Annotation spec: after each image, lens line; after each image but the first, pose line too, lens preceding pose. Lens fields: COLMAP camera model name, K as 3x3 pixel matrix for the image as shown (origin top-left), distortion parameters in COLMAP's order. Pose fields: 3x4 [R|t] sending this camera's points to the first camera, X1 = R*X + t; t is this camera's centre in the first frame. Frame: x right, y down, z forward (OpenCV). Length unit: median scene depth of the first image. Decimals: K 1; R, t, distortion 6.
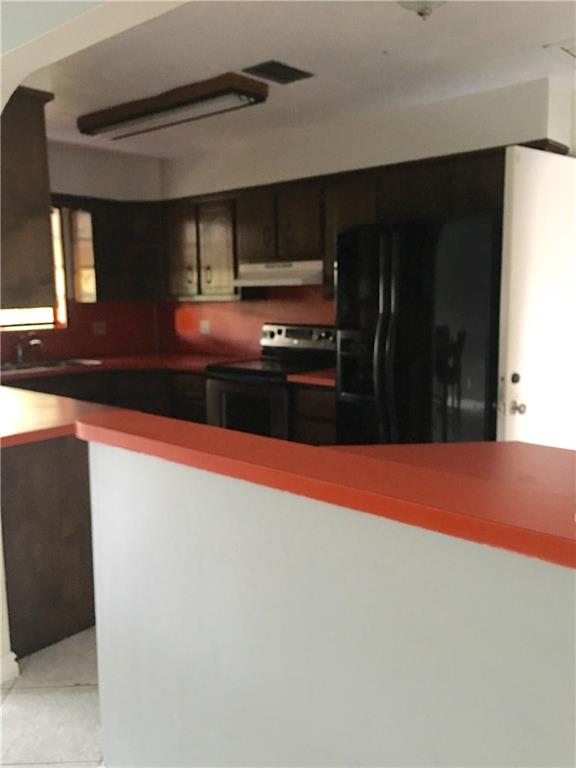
lens RADIAL K [[658.8, 0, 285.6], [0, 658.8, 360.9], [0, 0, 1]] dist [0.129427, 0.000940]
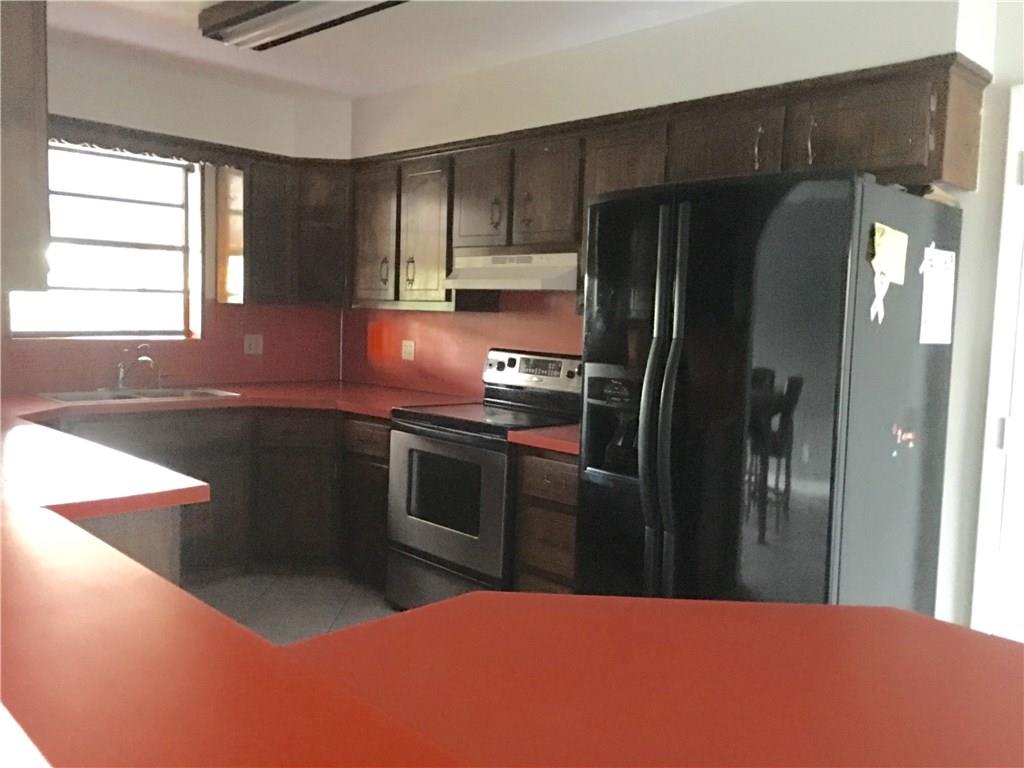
lens RADIAL K [[864.1, 0, 512.0], [0, 864.1, 384.0], [0, 0, 1]] dist [0.051994, 0.008065]
pose [[0.996898, 0.054491, -0.056794, 0.041127], [-0.055771, 0.998218, -0.021203, -0.004570], [0.055538, 0.024305, 0.998161, 0.148853]]
